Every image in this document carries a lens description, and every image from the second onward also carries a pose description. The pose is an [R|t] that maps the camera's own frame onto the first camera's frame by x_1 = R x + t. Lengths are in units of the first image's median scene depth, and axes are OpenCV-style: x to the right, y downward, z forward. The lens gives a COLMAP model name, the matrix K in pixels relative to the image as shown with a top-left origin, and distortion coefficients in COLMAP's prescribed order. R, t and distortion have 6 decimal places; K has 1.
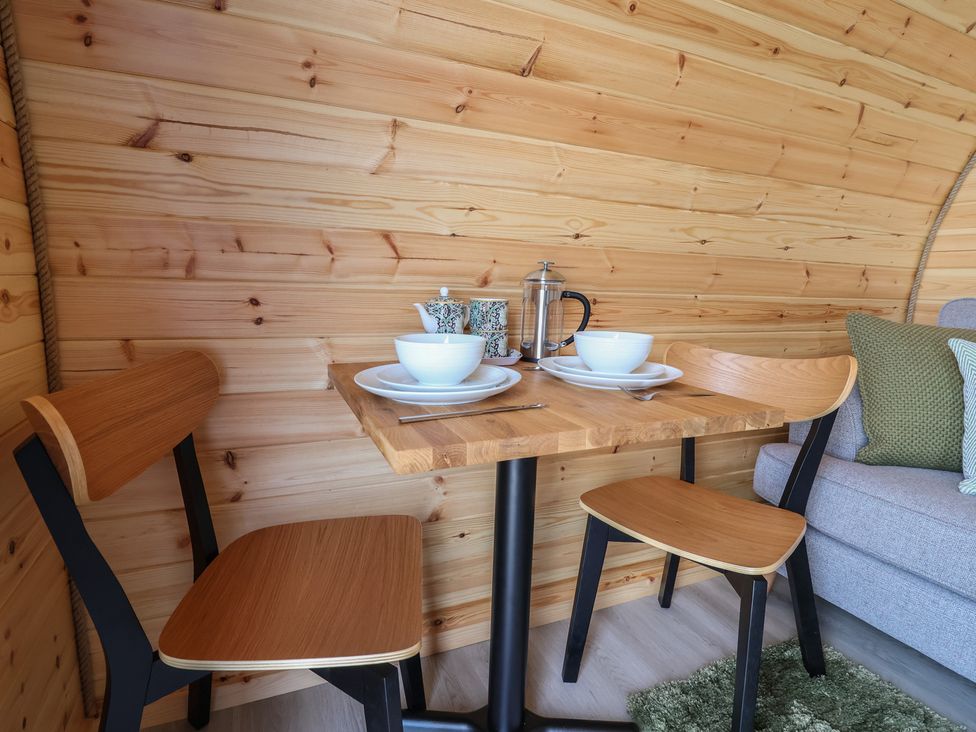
lens RADIAL K [[512.8, 0, 487.3], [0, 512.8, 363.4], [0, 0, 1]] dist [0.001719, -0.013704]
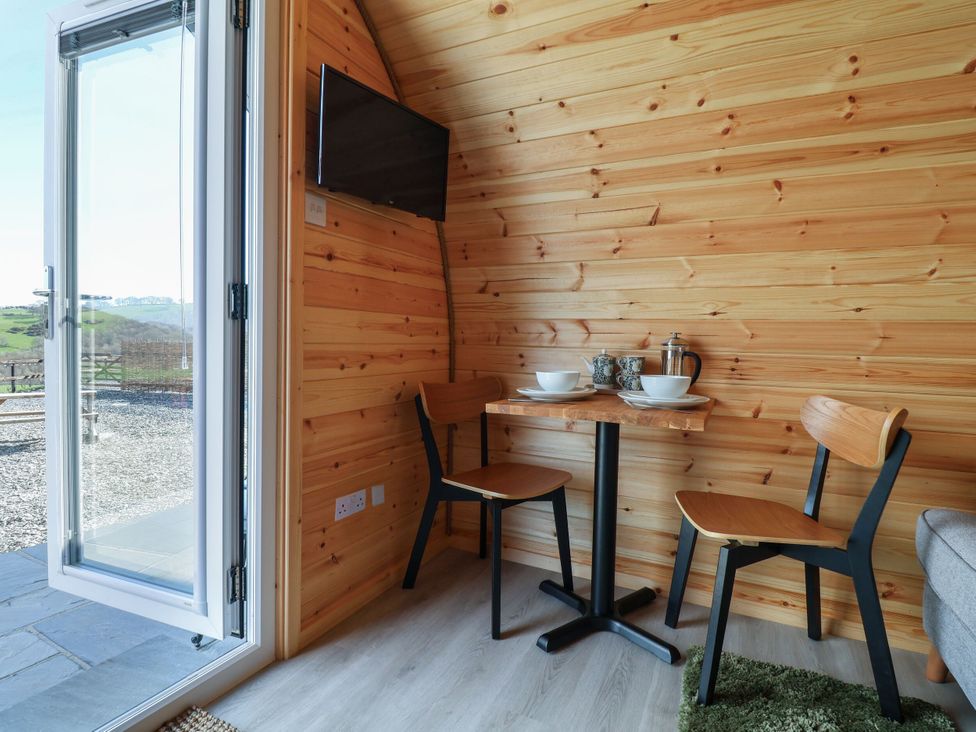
lens RADIAL K [[512.8, 0, 487.3], [0, 512.8, 363.4], [0, 0, 1]] dist [0.001719, -0.013704]
pose [[0.643096, 0.016801, -0.765601, 0.942264], [-0.119837, 0.989650, -0.078944, 0.082298], [0.756350, 0.142516, 0.638454, -0.394291]]
